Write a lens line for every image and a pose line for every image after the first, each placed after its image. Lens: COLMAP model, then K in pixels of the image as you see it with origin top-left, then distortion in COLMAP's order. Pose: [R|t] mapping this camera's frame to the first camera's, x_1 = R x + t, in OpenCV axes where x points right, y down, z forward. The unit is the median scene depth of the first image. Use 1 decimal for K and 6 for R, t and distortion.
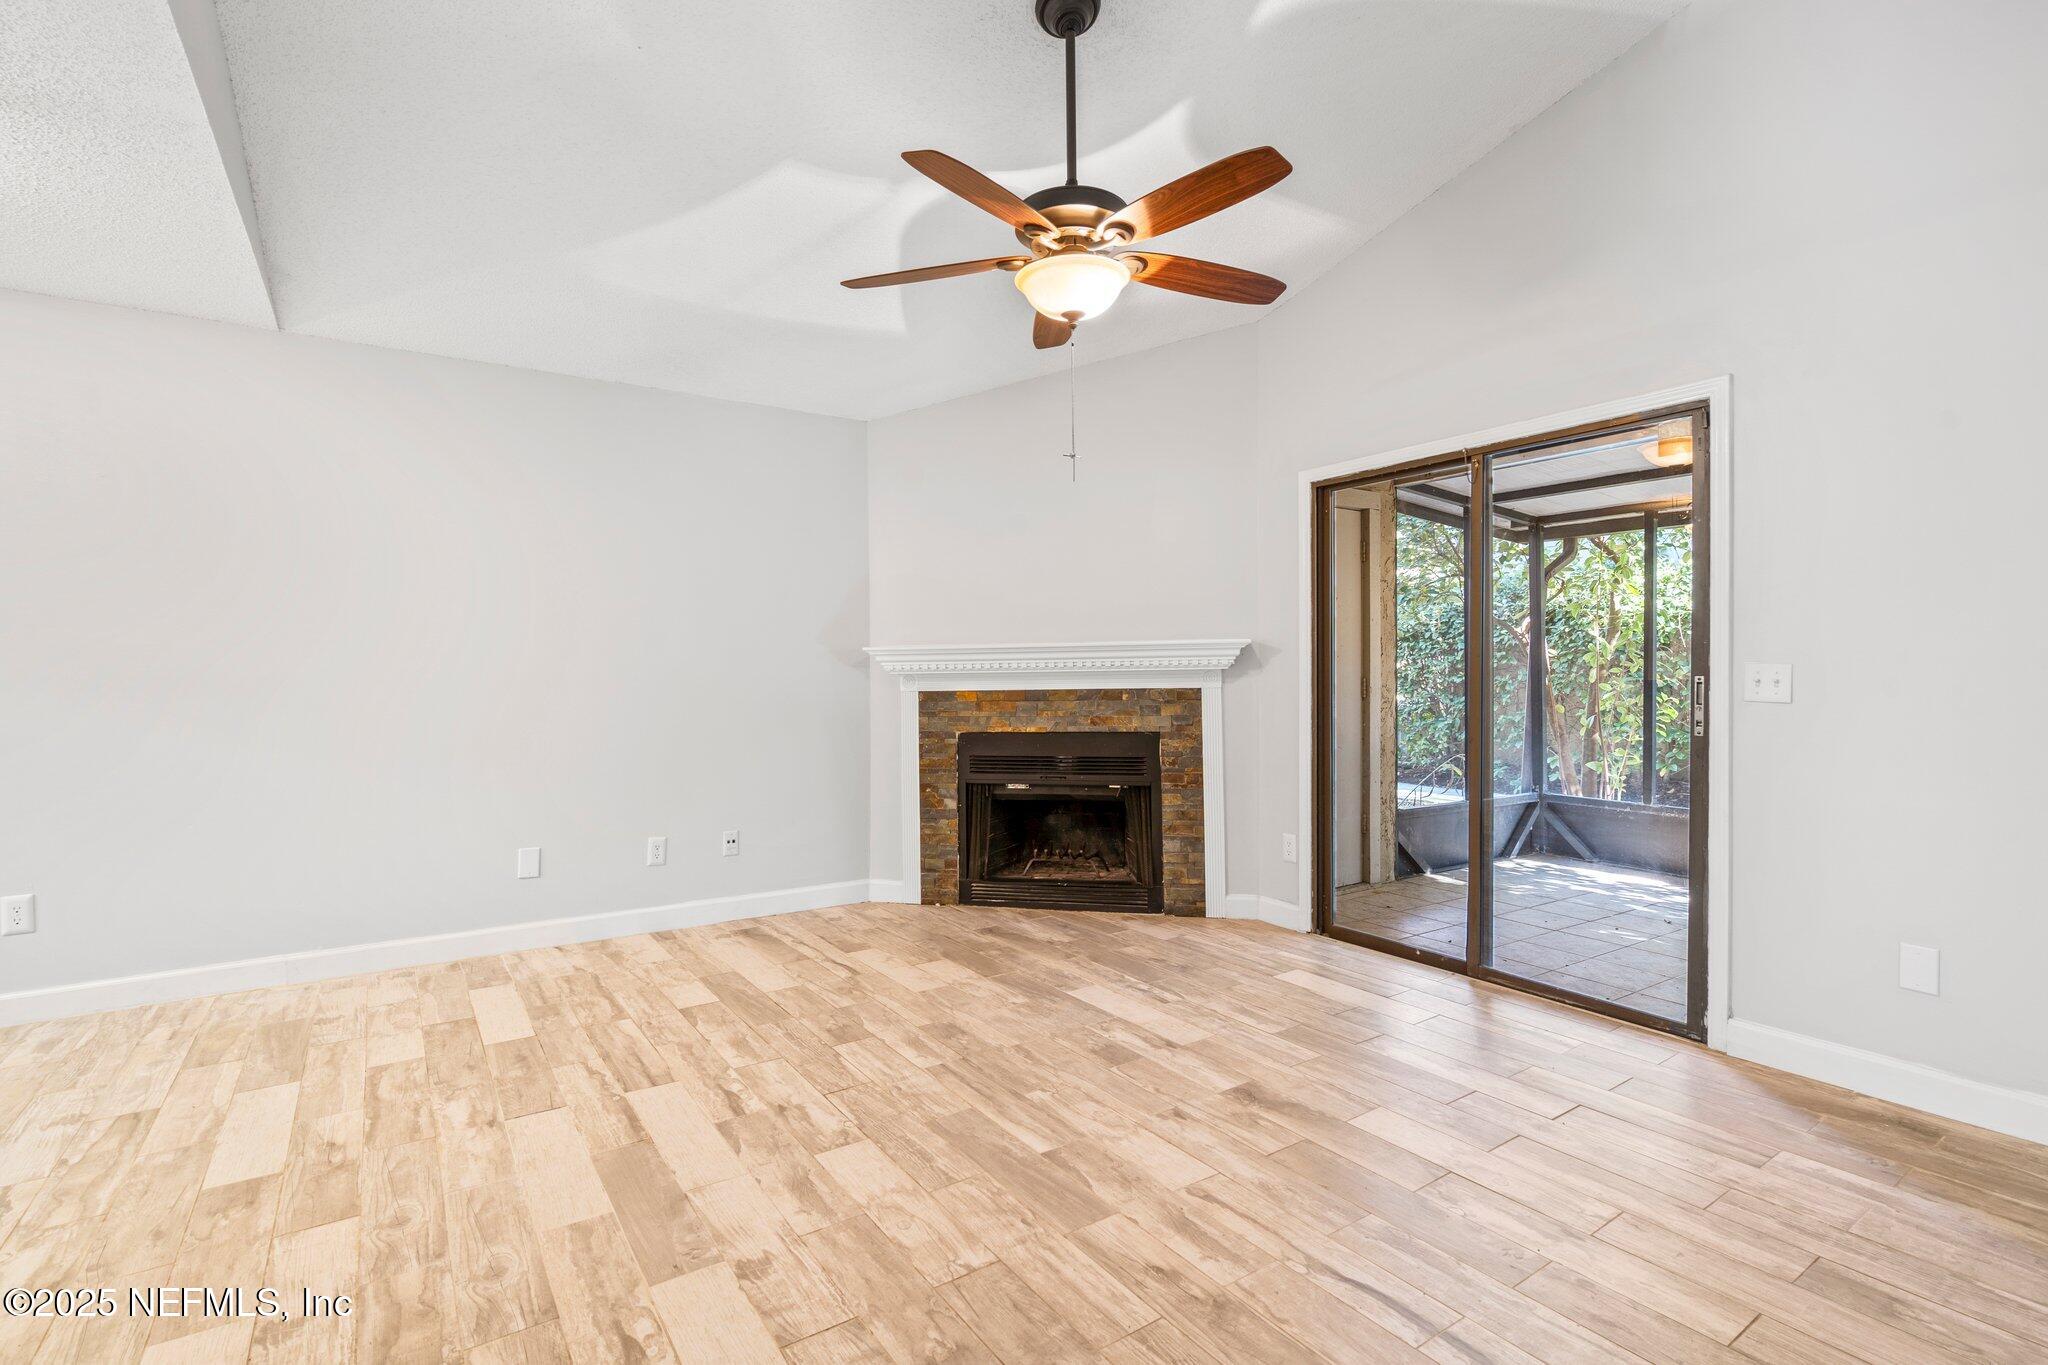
lens RADIAL K [[955.0, 0, 1026.5], [0, 955.0, 676.9], [0, 0, 1]] dist [-0.005030, 0.001632]
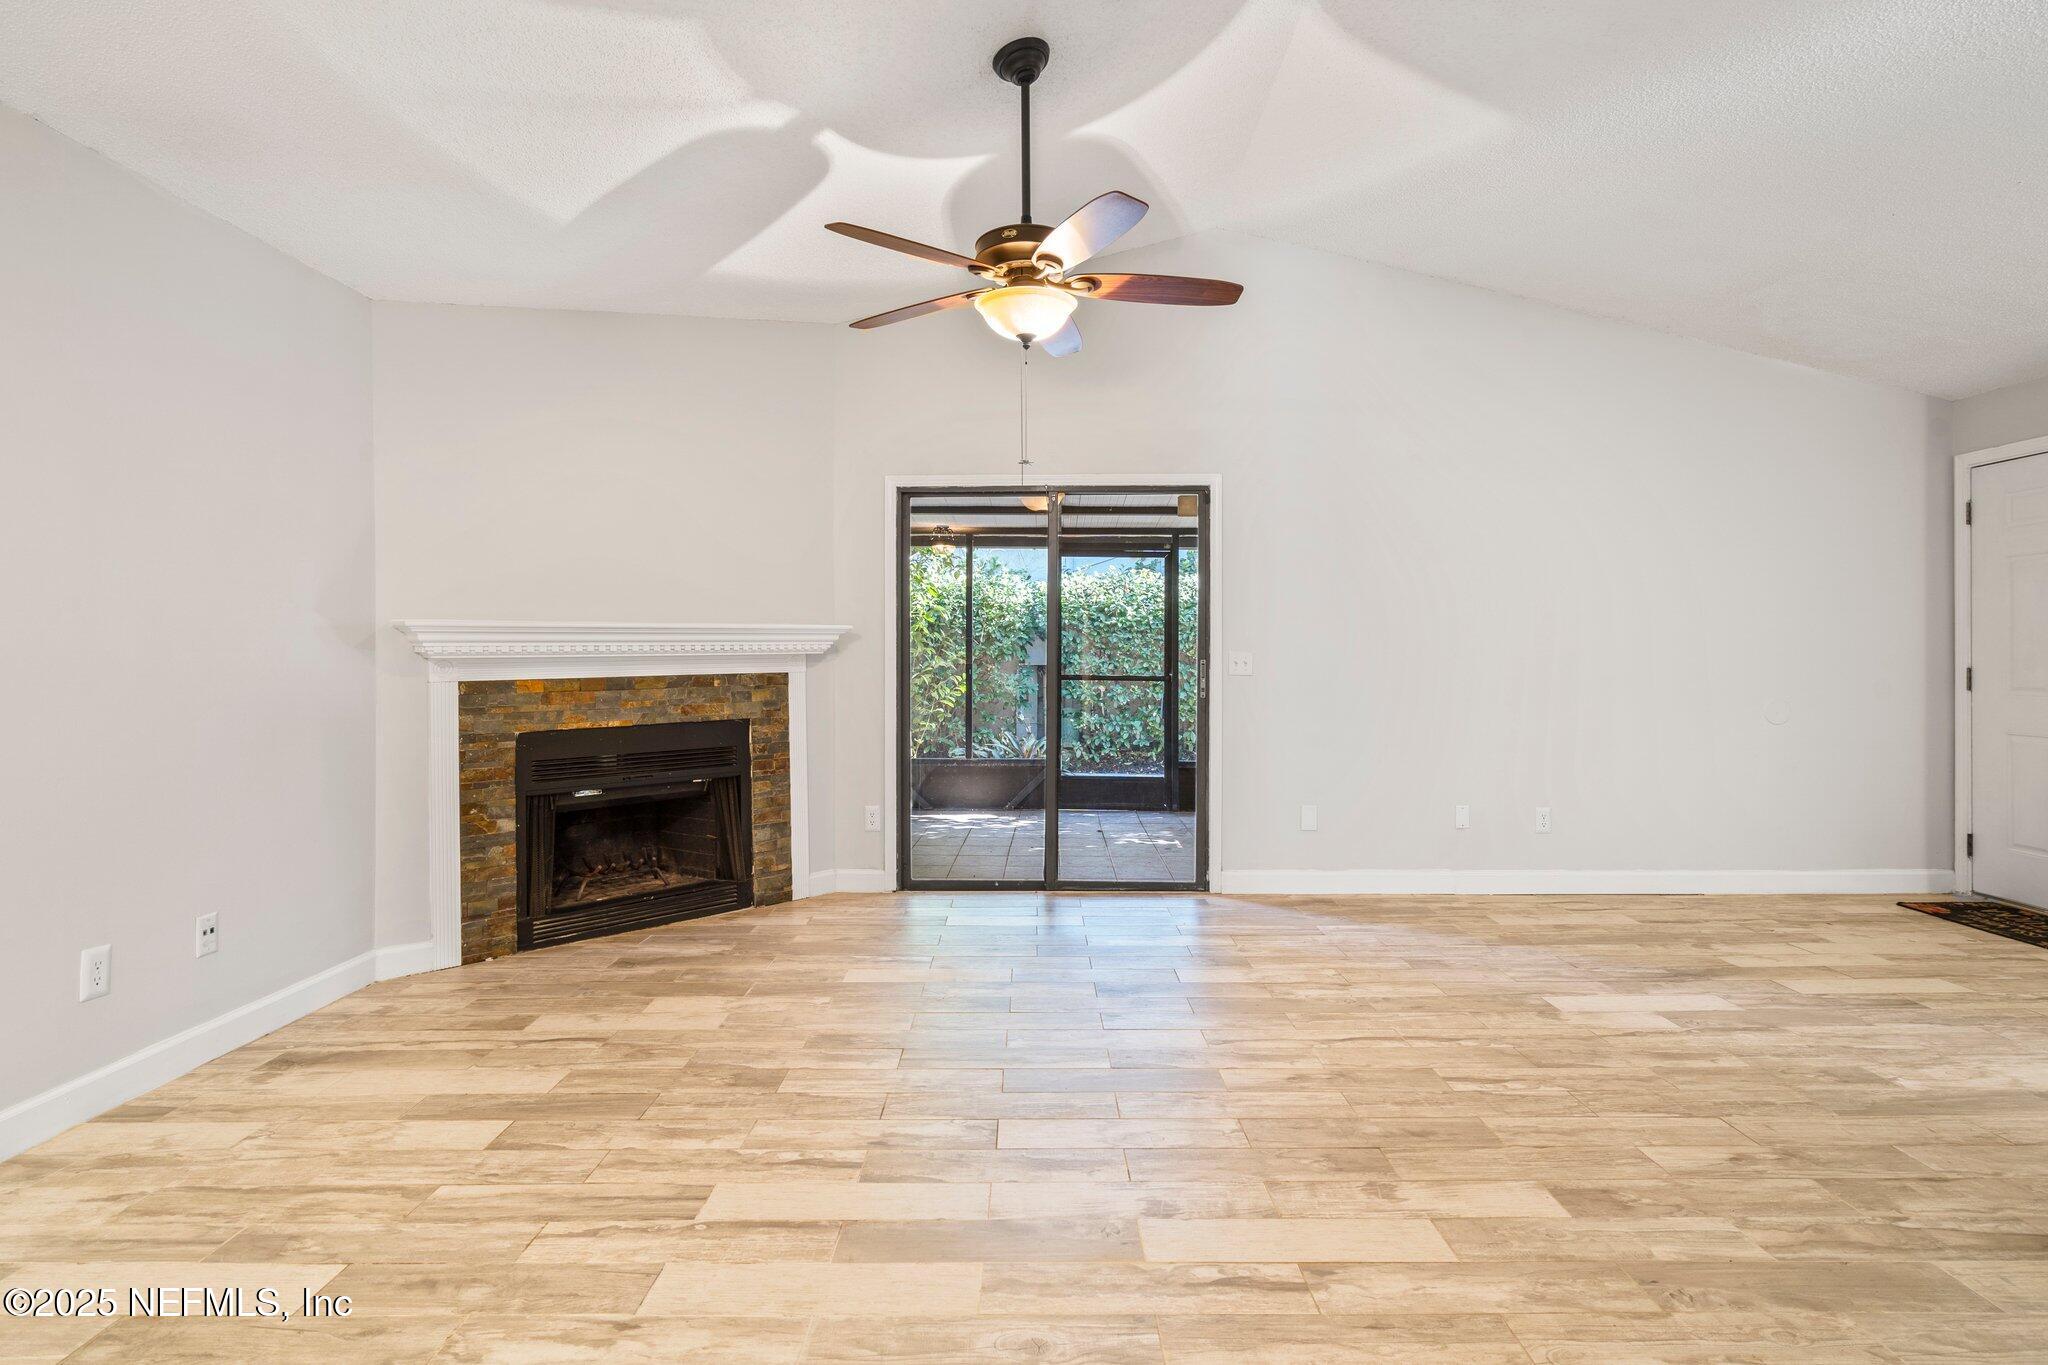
lens RADIAL K [[993.2, 0, 1032.3], [0, 993.2, 654.4], [0, 0, 1]] dist [0.001817, 0.001264]
pose [[0.562945, 0.004226, 0.826483, -0.633676], [0.002909, 0.999971, -0.007095, 0.000743], [-0.826489, 0.006399, 0.562917, 0.236422]]
